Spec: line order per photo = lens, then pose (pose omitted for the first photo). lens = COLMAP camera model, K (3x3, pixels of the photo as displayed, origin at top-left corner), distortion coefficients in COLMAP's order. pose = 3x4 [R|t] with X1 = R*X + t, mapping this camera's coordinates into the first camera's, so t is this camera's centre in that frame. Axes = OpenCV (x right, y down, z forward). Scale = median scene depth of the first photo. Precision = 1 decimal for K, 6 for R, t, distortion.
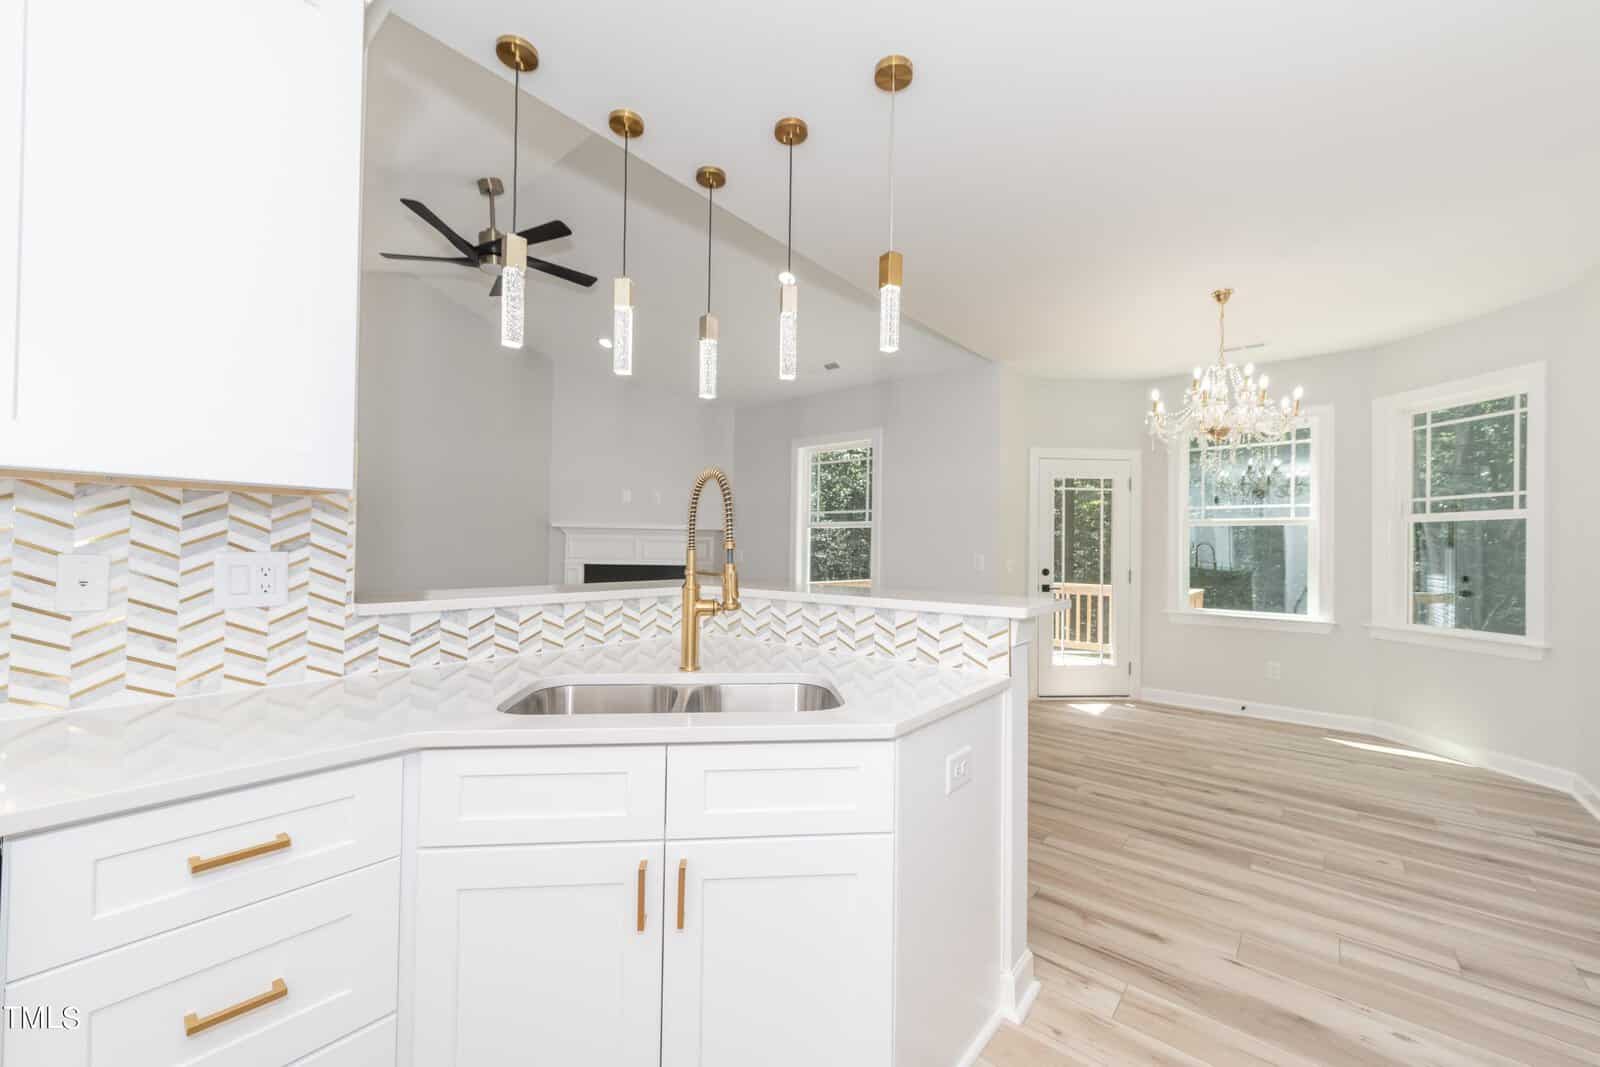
lens RADIAL K [[625.7, 0, 800.4], [0, 625.7, 536.5], [0, 0, 1]] dist [0.004312, -0.000474]
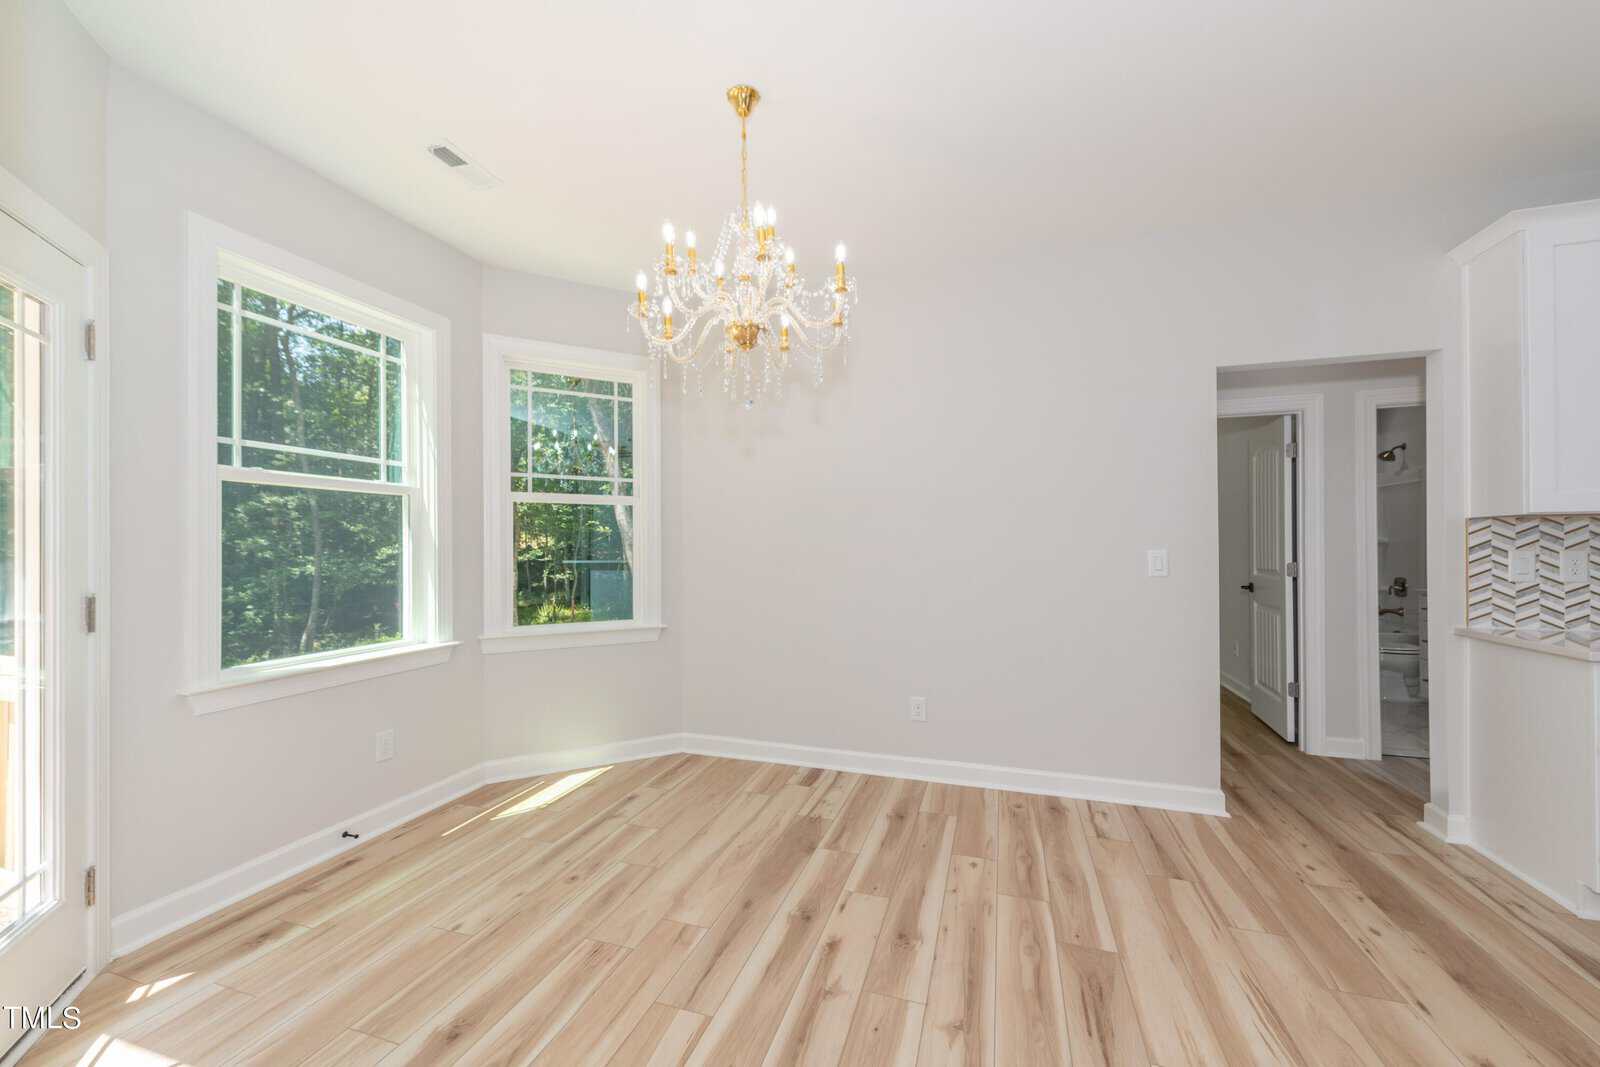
lens RADIAL K [[625.7, 0, 798.6], [0, 625.7, 535.1], [0, 0, 1]] dist [0.004312, -0.000474]
pose [[-0.360905, -0.005210, 0.932588, 0.114158], [-0.020109, 0.999795, -0.002197, 0.020691], [-0.932386, -0.019547, -0.360936, 1.318846]]
